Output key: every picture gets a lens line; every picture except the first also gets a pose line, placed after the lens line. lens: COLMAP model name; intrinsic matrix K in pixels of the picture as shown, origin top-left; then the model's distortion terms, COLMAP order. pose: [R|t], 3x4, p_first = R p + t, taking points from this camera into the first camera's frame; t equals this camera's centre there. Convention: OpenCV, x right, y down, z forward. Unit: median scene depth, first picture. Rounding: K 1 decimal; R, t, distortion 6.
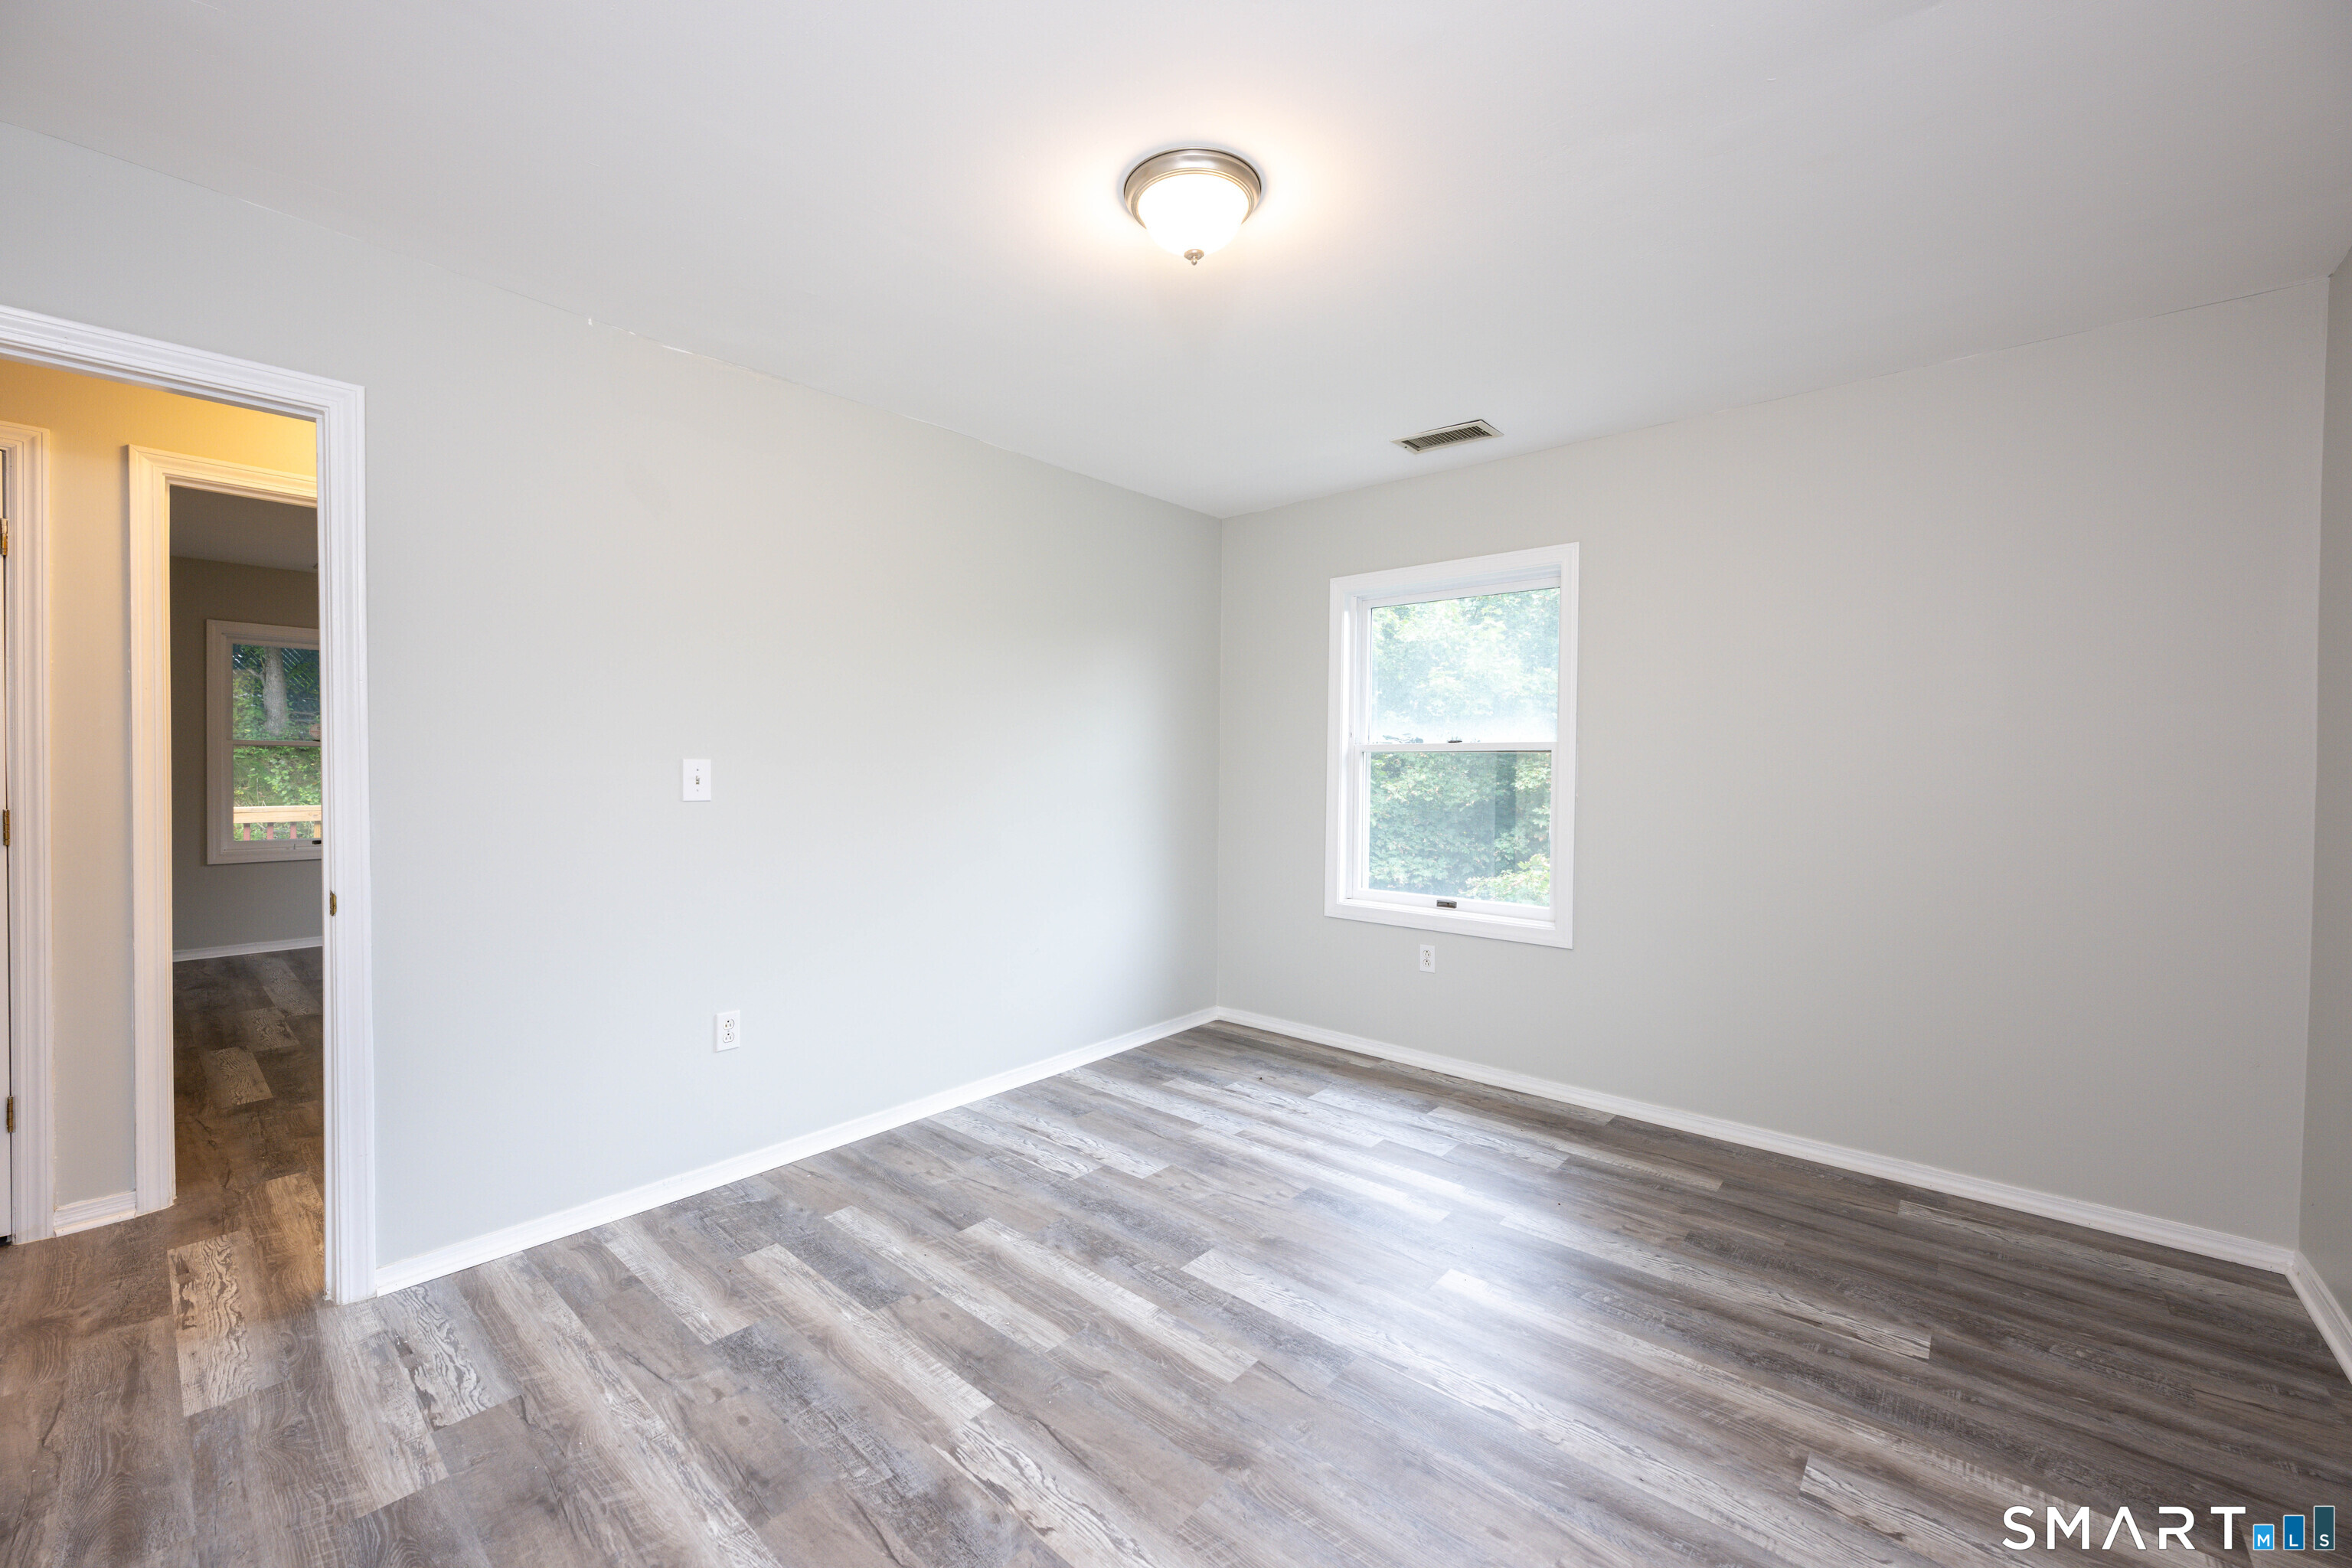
lens RADIAL K [[929.0, 0, 1173.9], [0, 929.0, 714.8], [0, 0, 1]] dist [-0.000424, 0.000138]
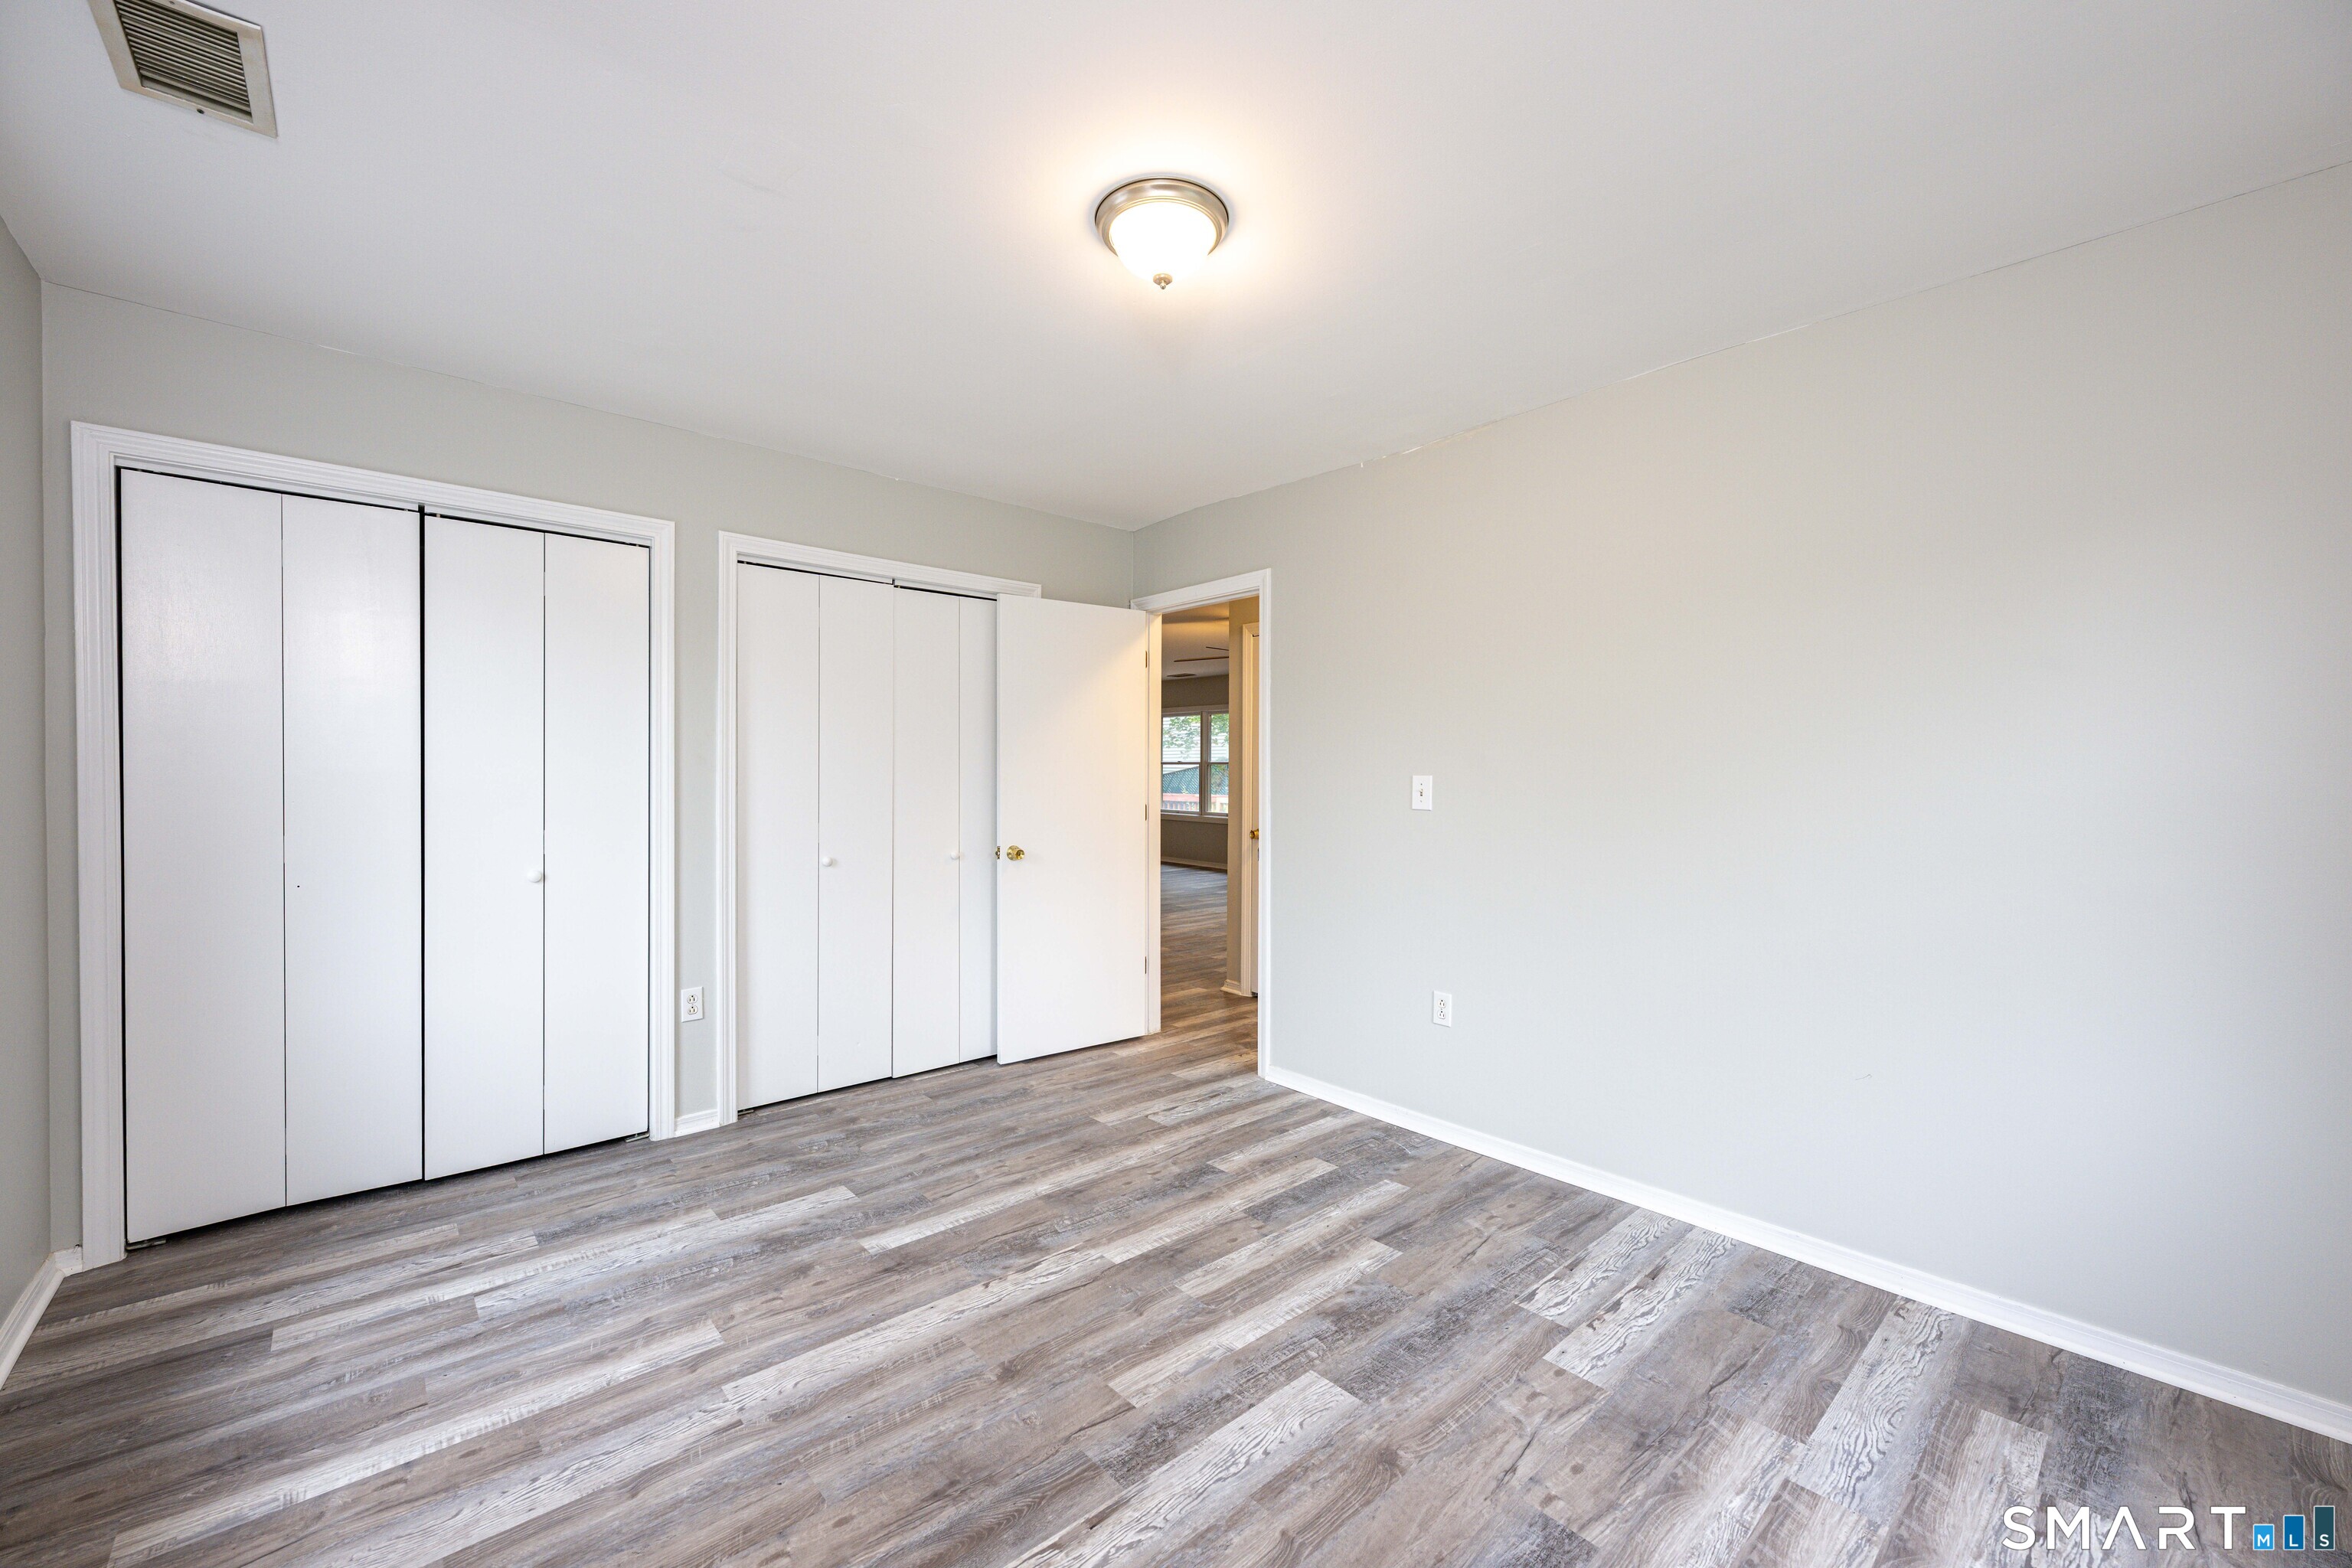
lens RADIAL K [[934.6, 0, 1160.9], [0, 934.6, 779.8], [0, 0, 1]] dist [-0.000902, 0.000094]
pose [[-0.130787, 0.001965, -0.991409, 0.794675], [0.043998, 0.999024, -0.003824, 0.048739], [0.990434, -0.044120, -0.130746, 0.910607]]
